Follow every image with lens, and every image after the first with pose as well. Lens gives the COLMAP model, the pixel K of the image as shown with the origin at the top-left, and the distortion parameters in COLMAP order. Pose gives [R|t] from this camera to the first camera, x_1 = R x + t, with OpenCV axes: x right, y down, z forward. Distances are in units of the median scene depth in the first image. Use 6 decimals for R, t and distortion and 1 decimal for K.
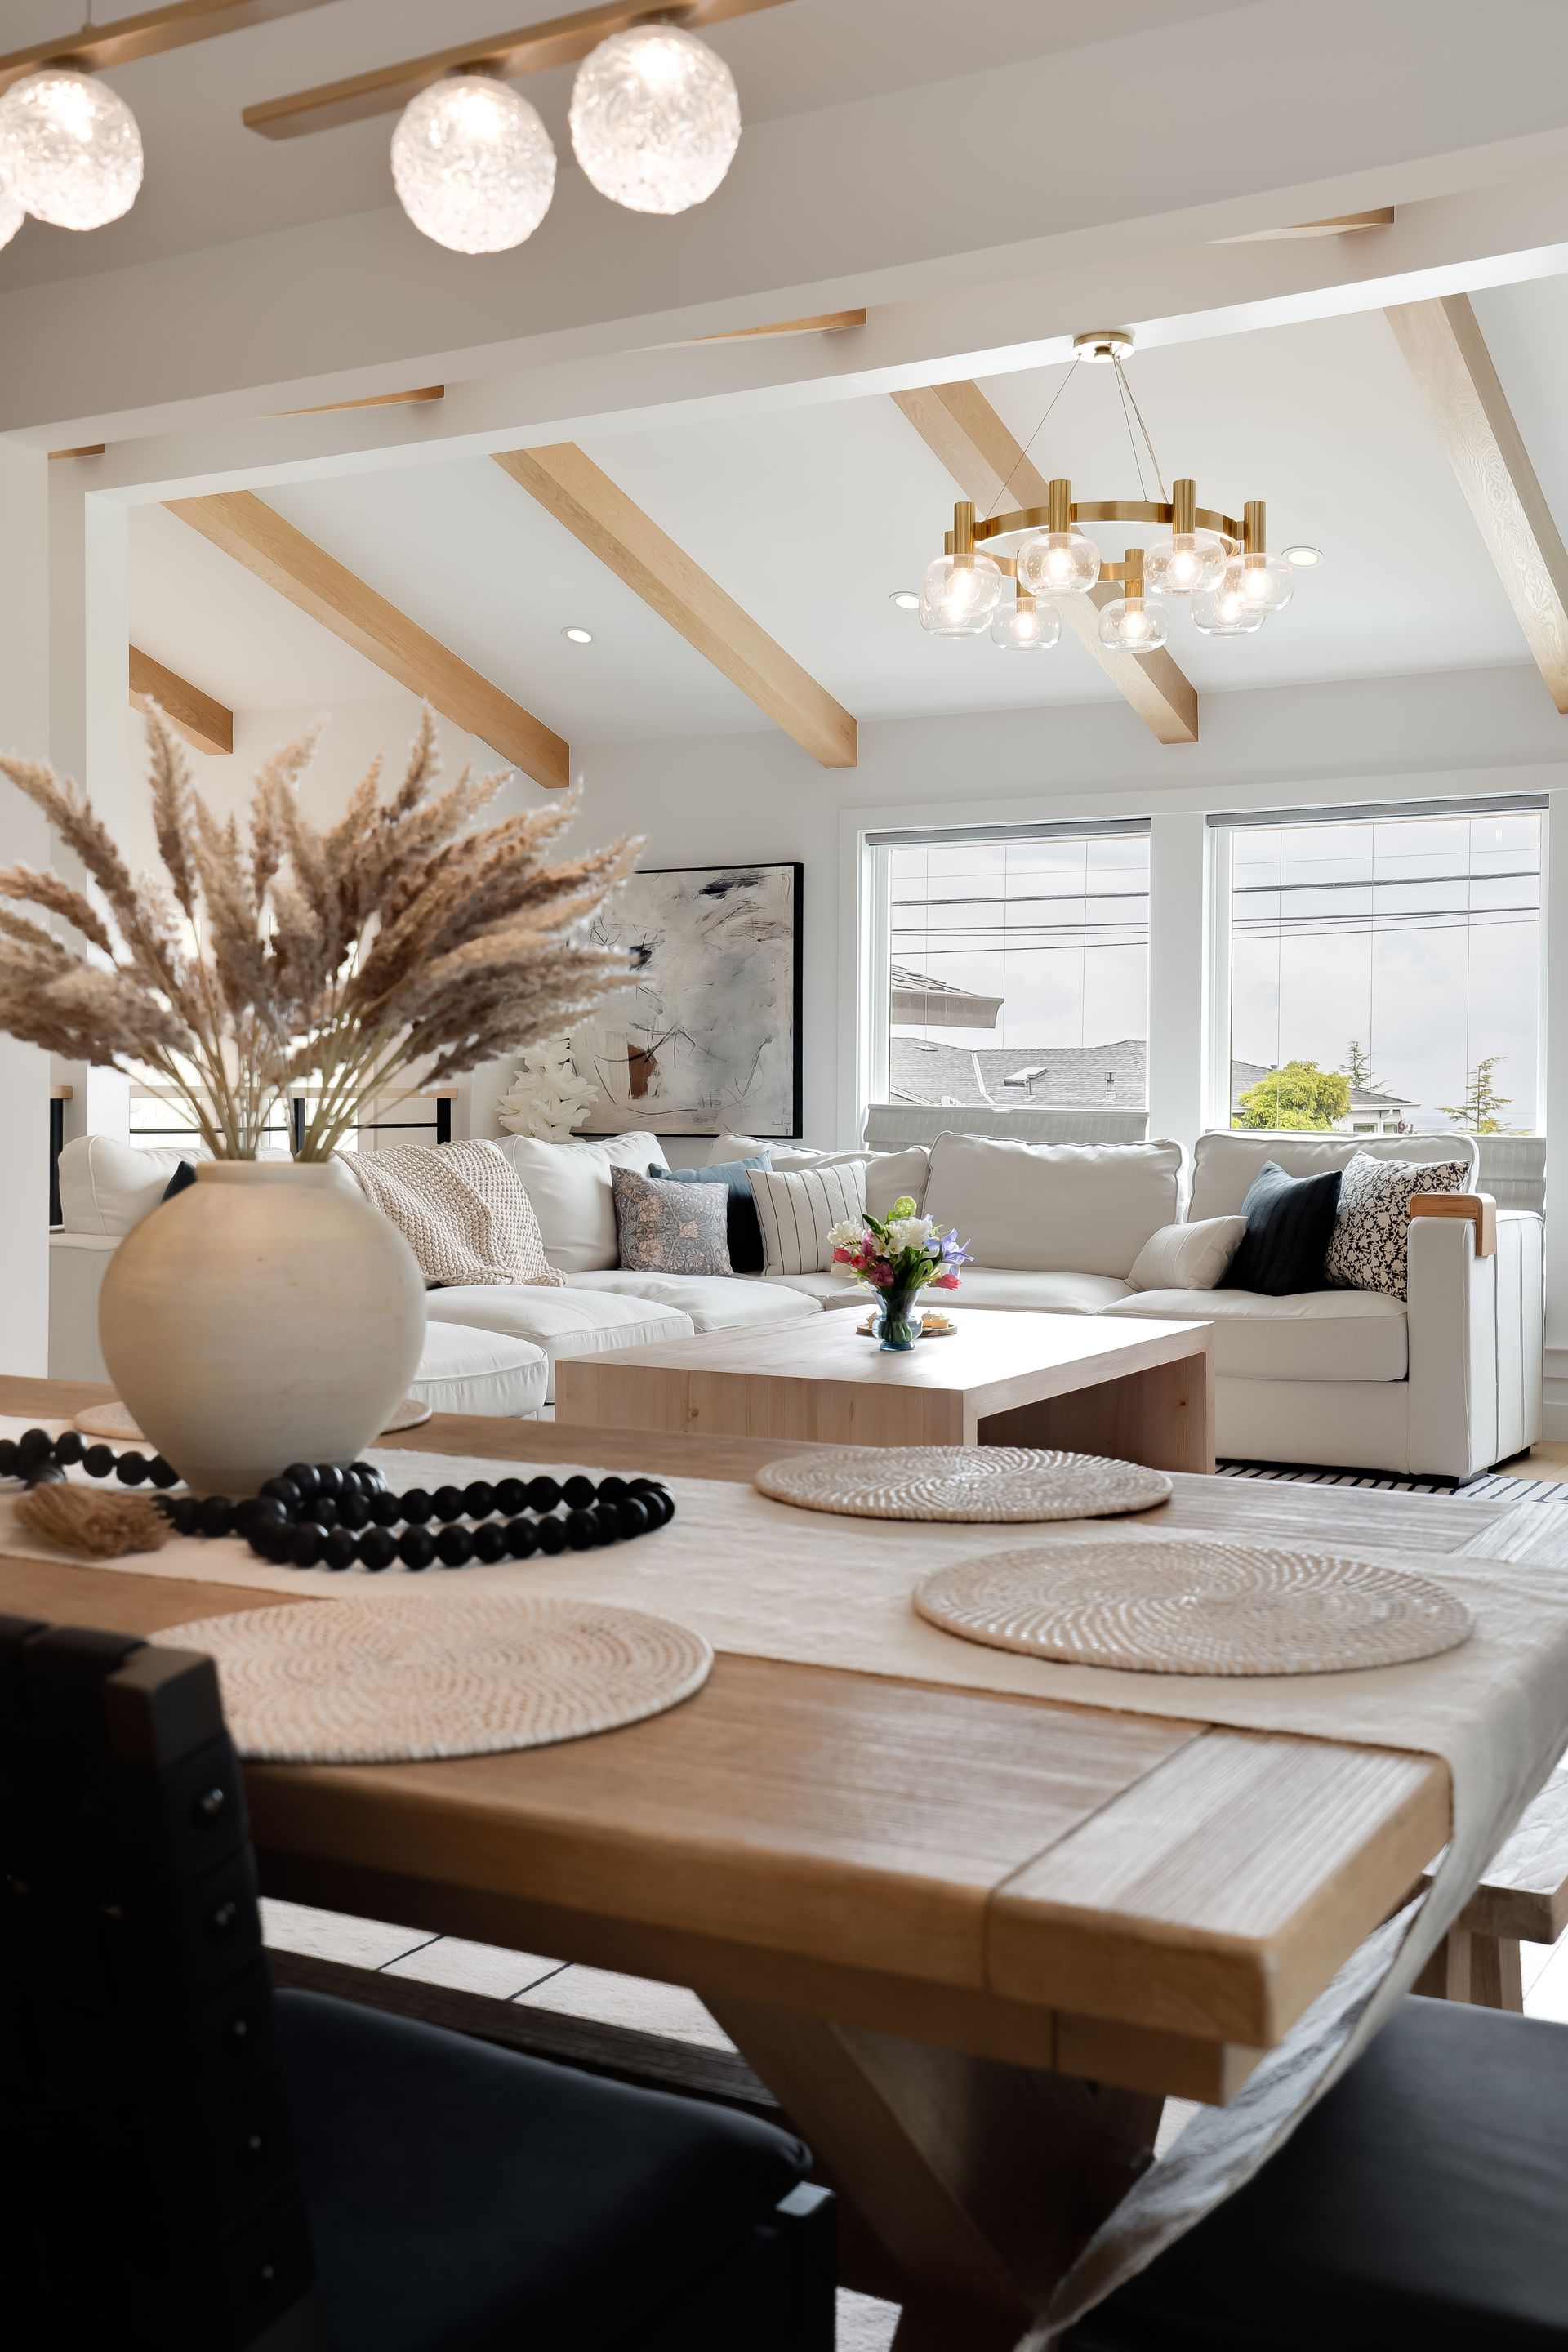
lens RADIAL K [[2329.3, 0, 795.0], [0, 2329.3, 1107.2], [0, 0, 1]] dist [0.056148, 0.019746]
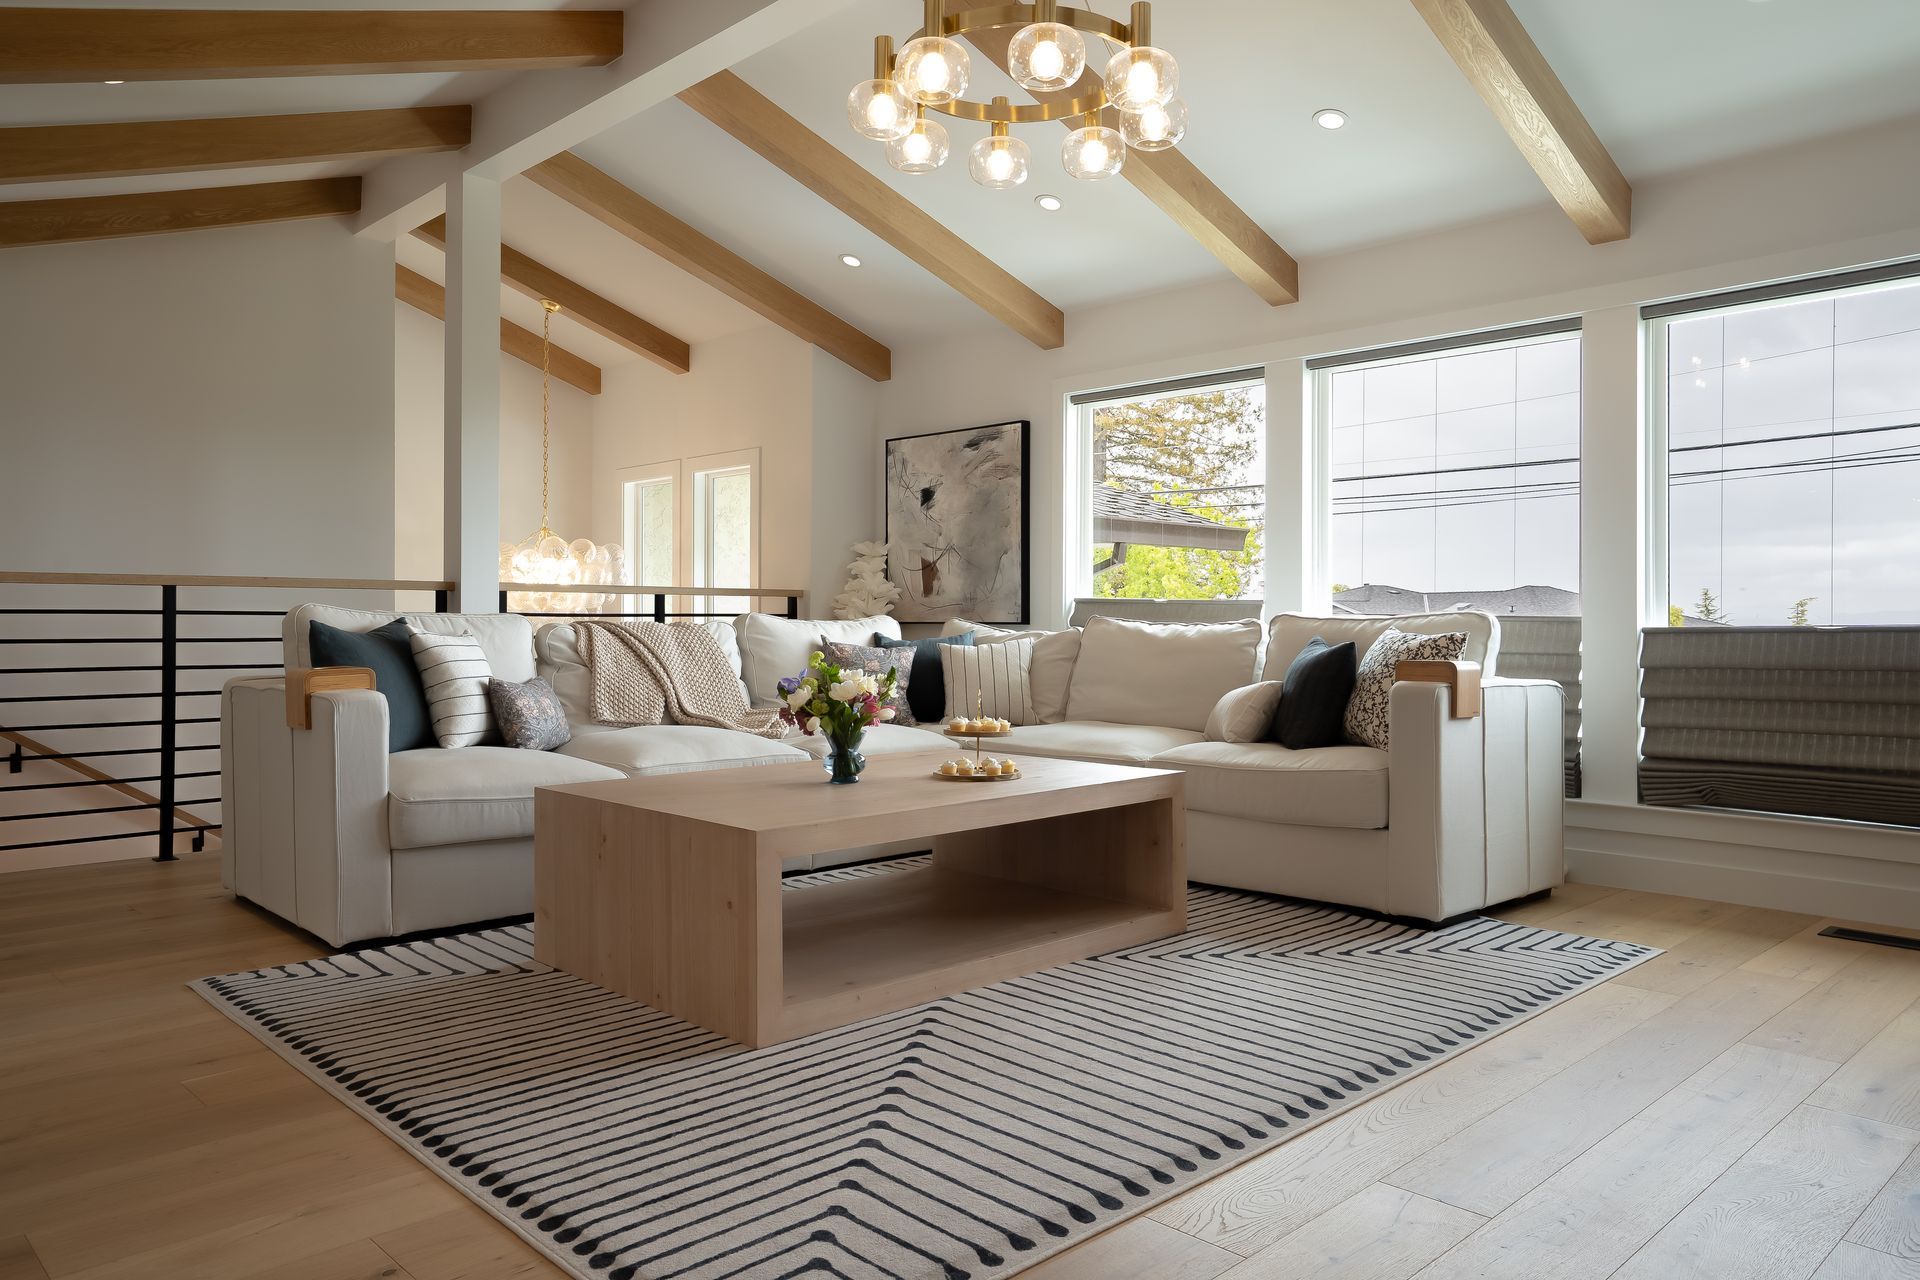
lens RADIAL K [[1321.1, 0, 951.1], [0, 1321.1, 616.9], [0, 0, 1]] dist [-0.002553, -0.000014]
pose [[0.956432, -0.001621, -0.291950, 0.232226], [-0.001801, 0.999933, -0.011450, 0.022773], [0.291949, 0.011477, 0.956365, 0.322479]]
